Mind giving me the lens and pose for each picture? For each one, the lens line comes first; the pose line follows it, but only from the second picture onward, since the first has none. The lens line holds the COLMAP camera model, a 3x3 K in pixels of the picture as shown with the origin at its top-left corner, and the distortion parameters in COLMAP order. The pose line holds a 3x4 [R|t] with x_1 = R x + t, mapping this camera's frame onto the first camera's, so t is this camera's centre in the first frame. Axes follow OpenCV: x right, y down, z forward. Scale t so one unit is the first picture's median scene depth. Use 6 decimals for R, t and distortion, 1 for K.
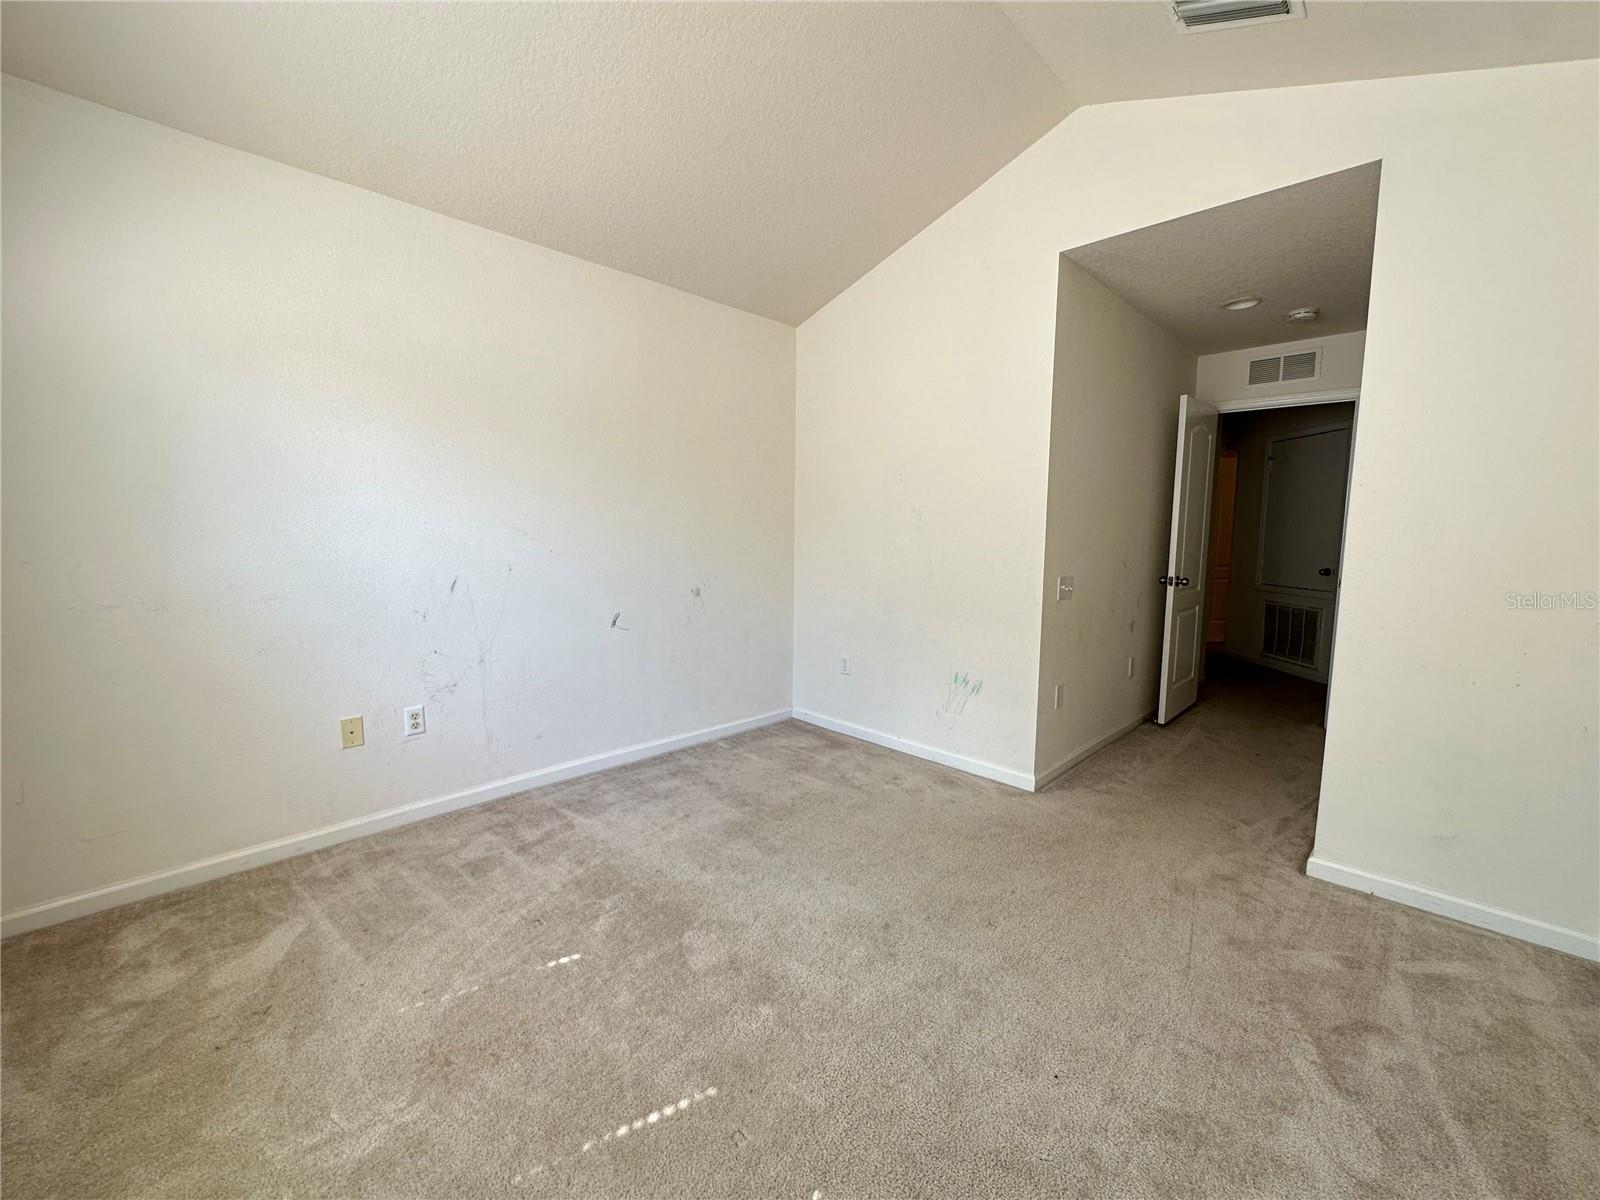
lens RADIAL K [[648.7, 0, 799.7], [0, 648.7, 592.8], [0, 0, 1]] dist [0.002198, 0.000335]
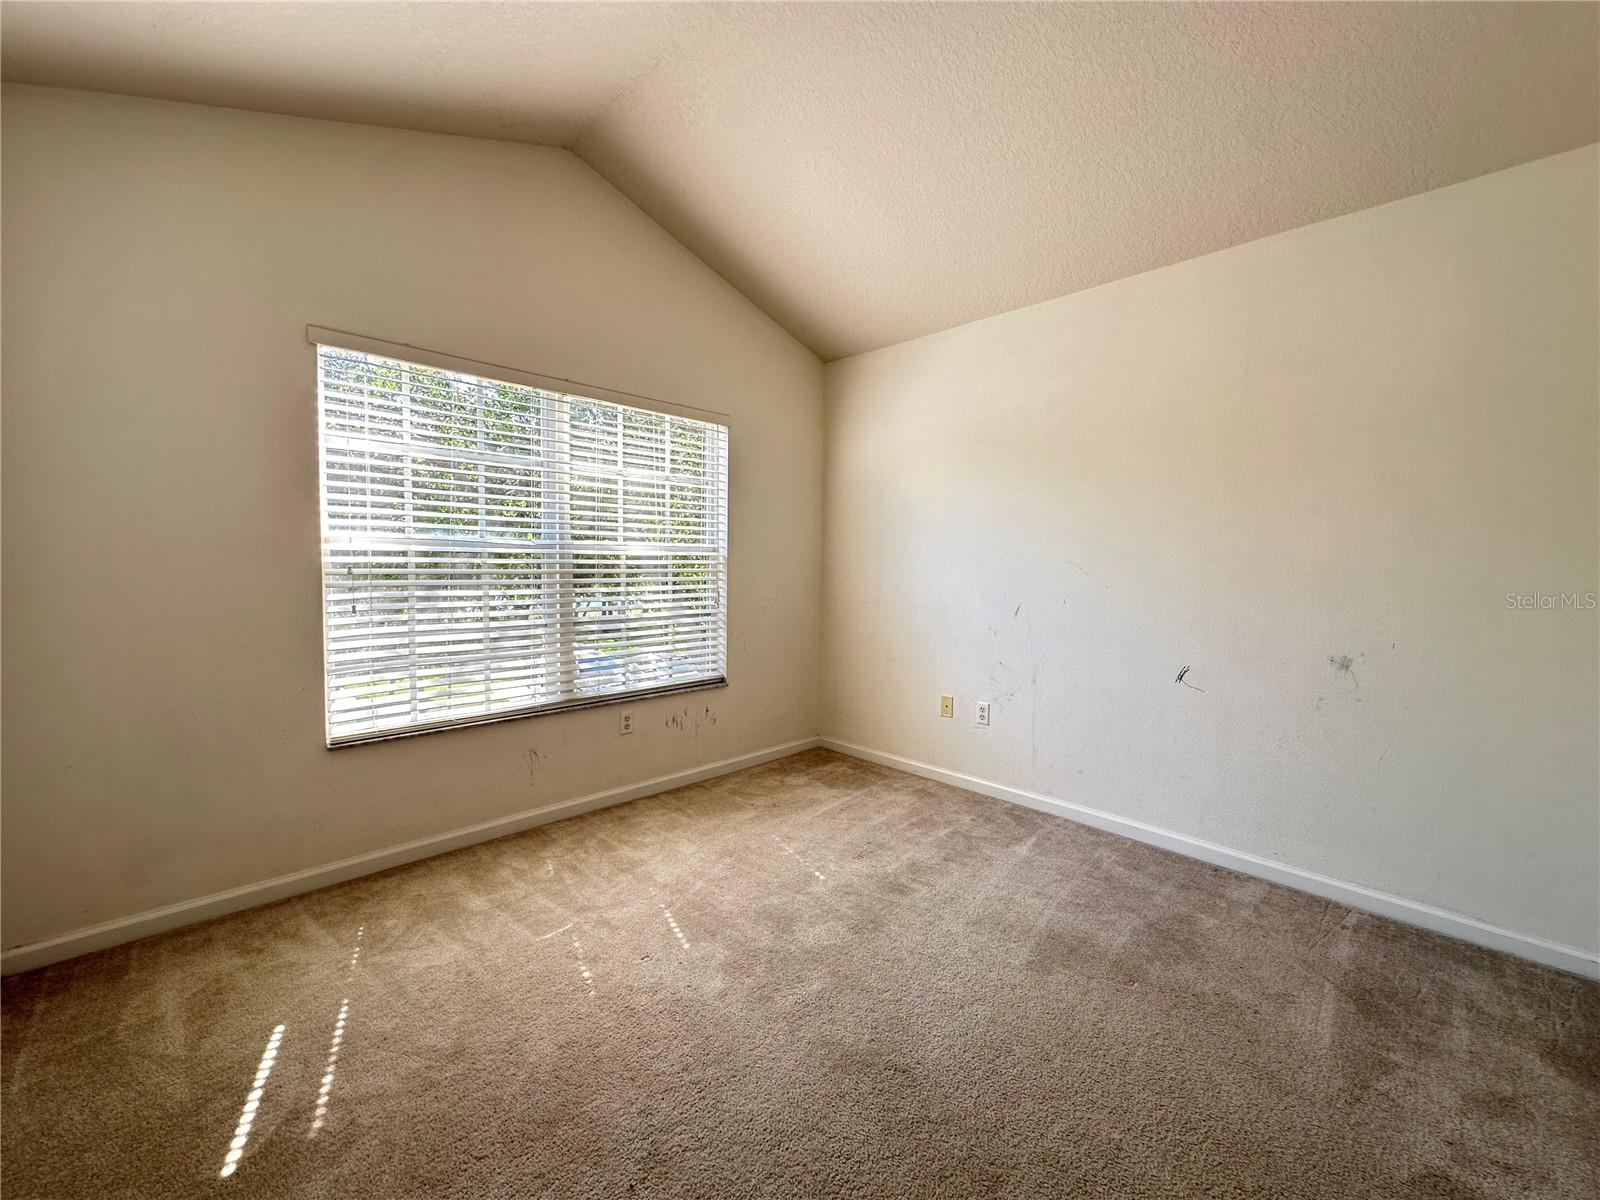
lens RADIAL K [[657.0, 0, 800.0], [0, 657.0, 600.0], [0, 0, 1]] dist [0.000060, -0.000079]
pose [[-0.023731, 0.051375, -0.998397, 0.628823], [-0.112899, 0.992152, 0.053737, -0.047117], [0.993323, 0.113993, -0.017744, 0.588175]]
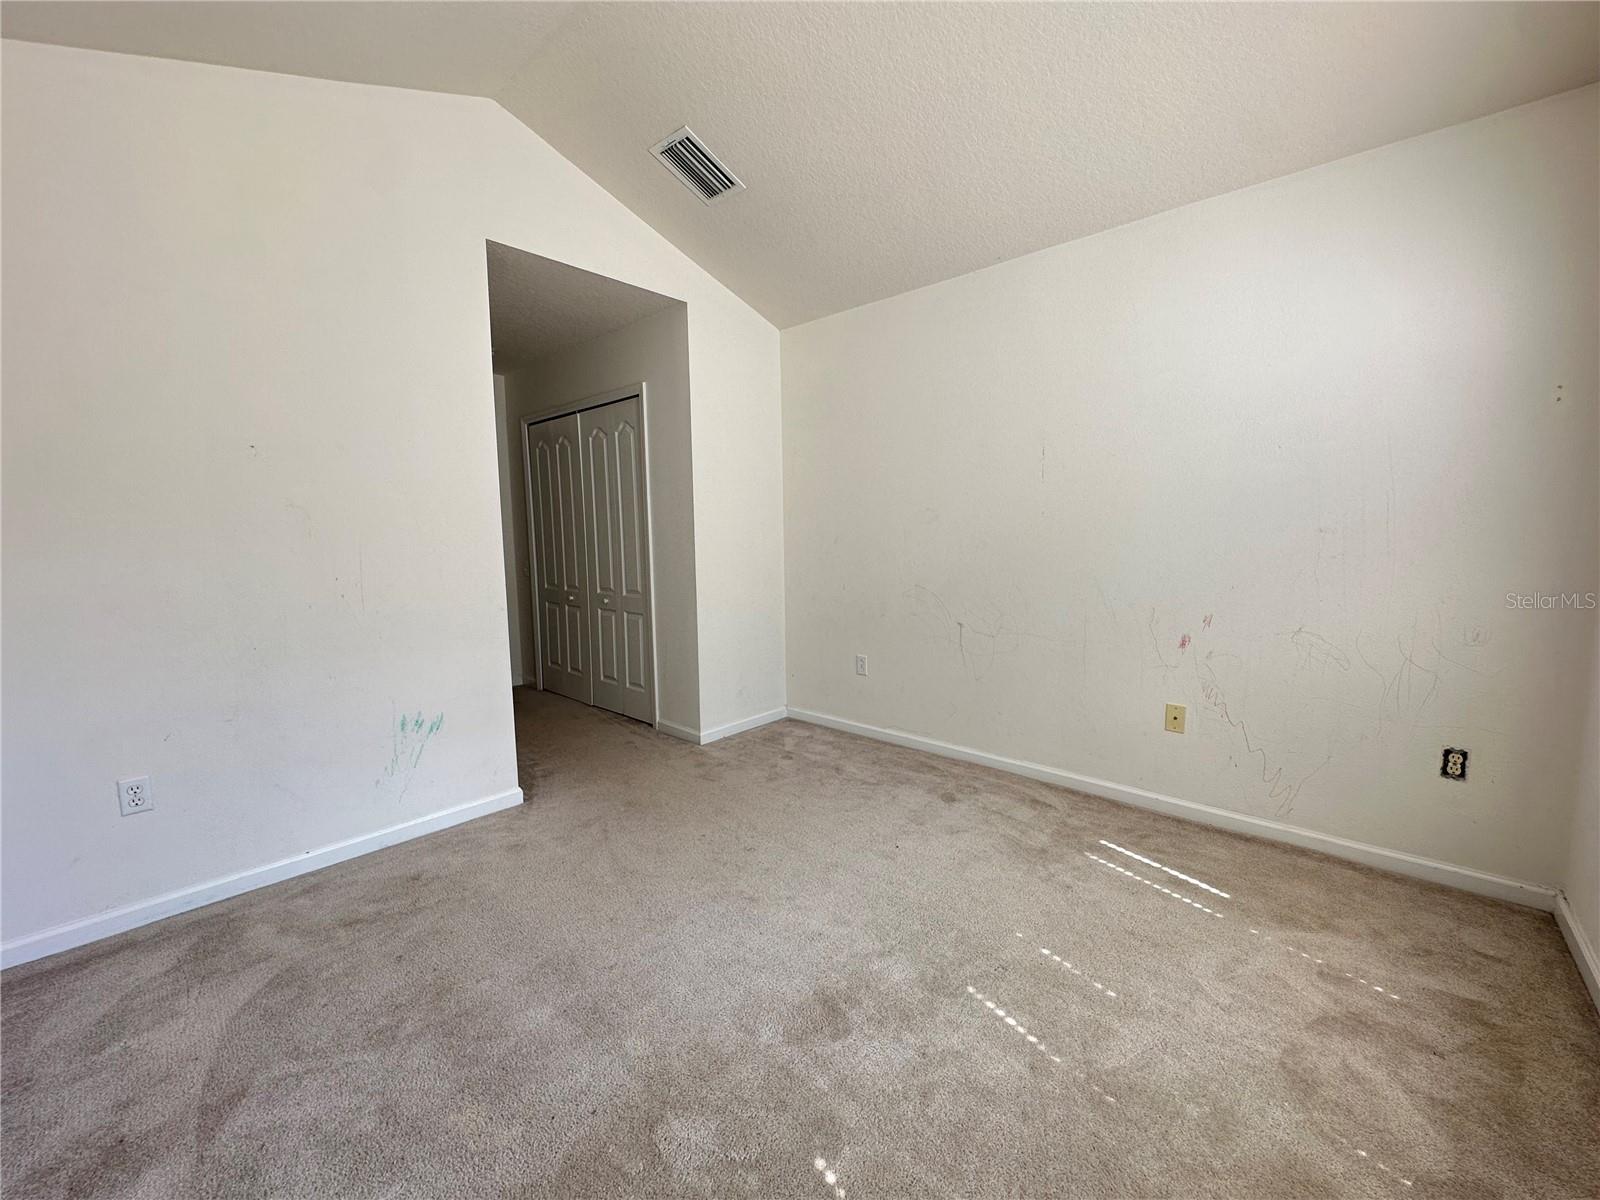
lens RADIAL K [[633.9, 0, 808.4], [0, 633.9, 599.4], [0, 0, 1]] dist [-0.000503, -0.000034]
pose [[-0.050918, -0.120200, 0.991443, -0.600399], [0.105911, 0.986483, 0.125038, -0.068419], [-0.993071, 0.111371, -0.037500, 0.627698]]
